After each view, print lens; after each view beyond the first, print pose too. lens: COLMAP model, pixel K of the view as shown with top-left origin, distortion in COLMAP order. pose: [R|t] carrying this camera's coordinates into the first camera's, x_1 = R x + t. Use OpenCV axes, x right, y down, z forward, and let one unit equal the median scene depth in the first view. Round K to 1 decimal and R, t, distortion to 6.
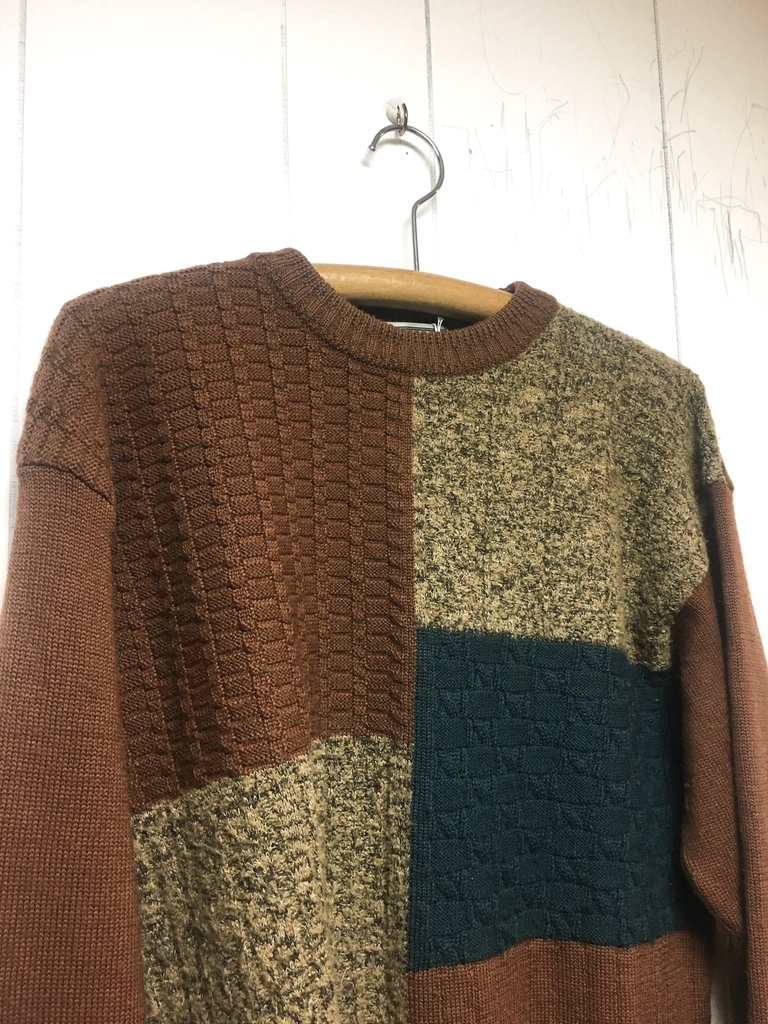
lens RADIAL K [[874.8, 0, 383.6], [0, 874.8, 506.0], [0, 0, 1]] dist [0.083777, -0.111055]
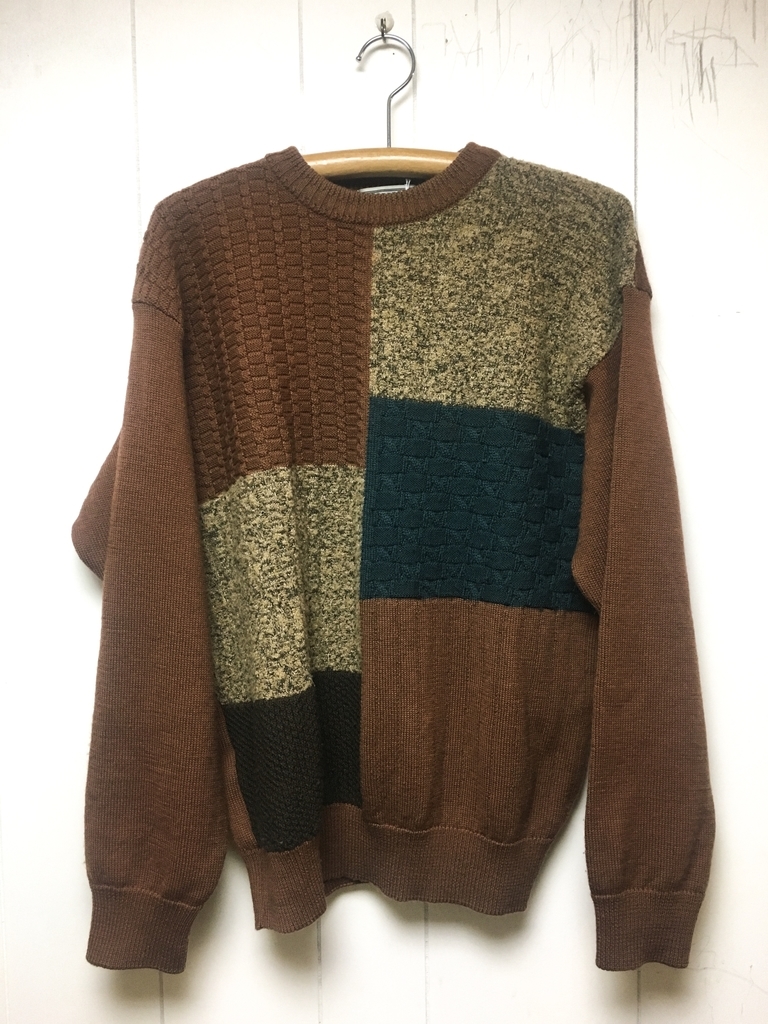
lens RADIAL K [[874.8, 0, 383.6], [0, 874.8, 506.0], [0, 0, 1]] dist [0.083777, -0.111055]
pose [[0.912331, 0.032363, -0.408172, 0.692877], [0.039675, 0.985193, 0.166793, 0.070146], [0.407527, -0.168365, 0.897538, -0.413705]]
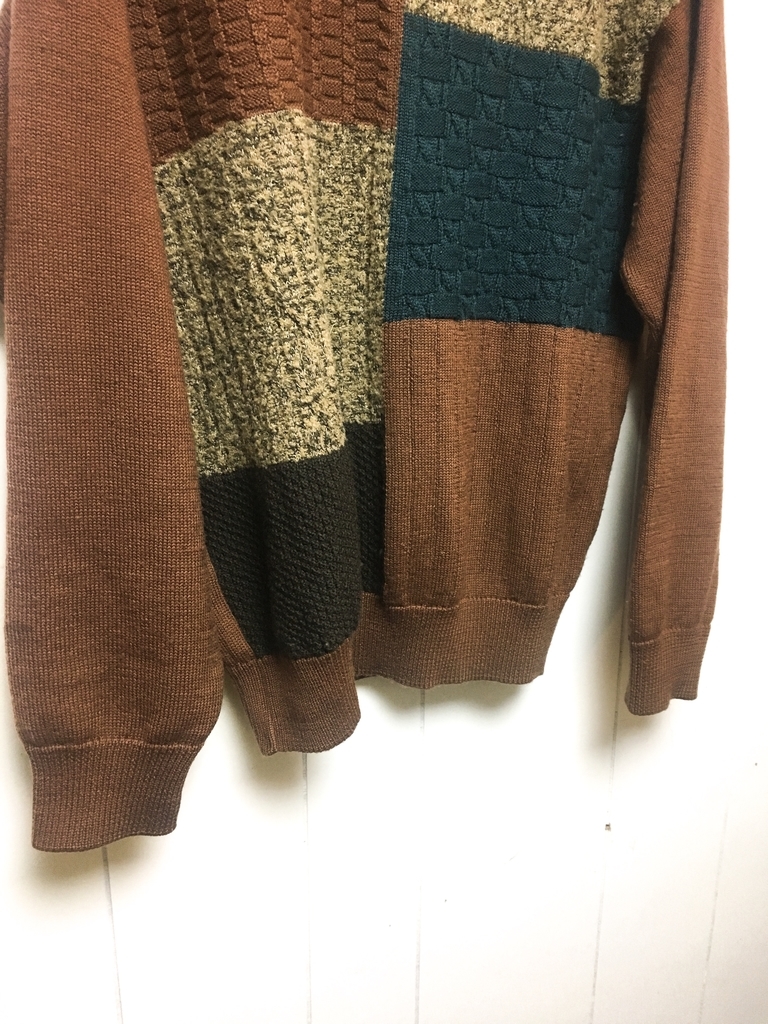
lens RADIAL K [[874.8, 0, 383.6], [0, 874.8, 506.0], [0, 0, 1]] dist [0.083777, -0.111055]
pose [[0.999270, 0.028146, 0.025847, 0.002352], [-0.035953, 0.921656, 0.386338, 0.270320], [-0.012948, -0.386985, 0.921995, -0.208608]]
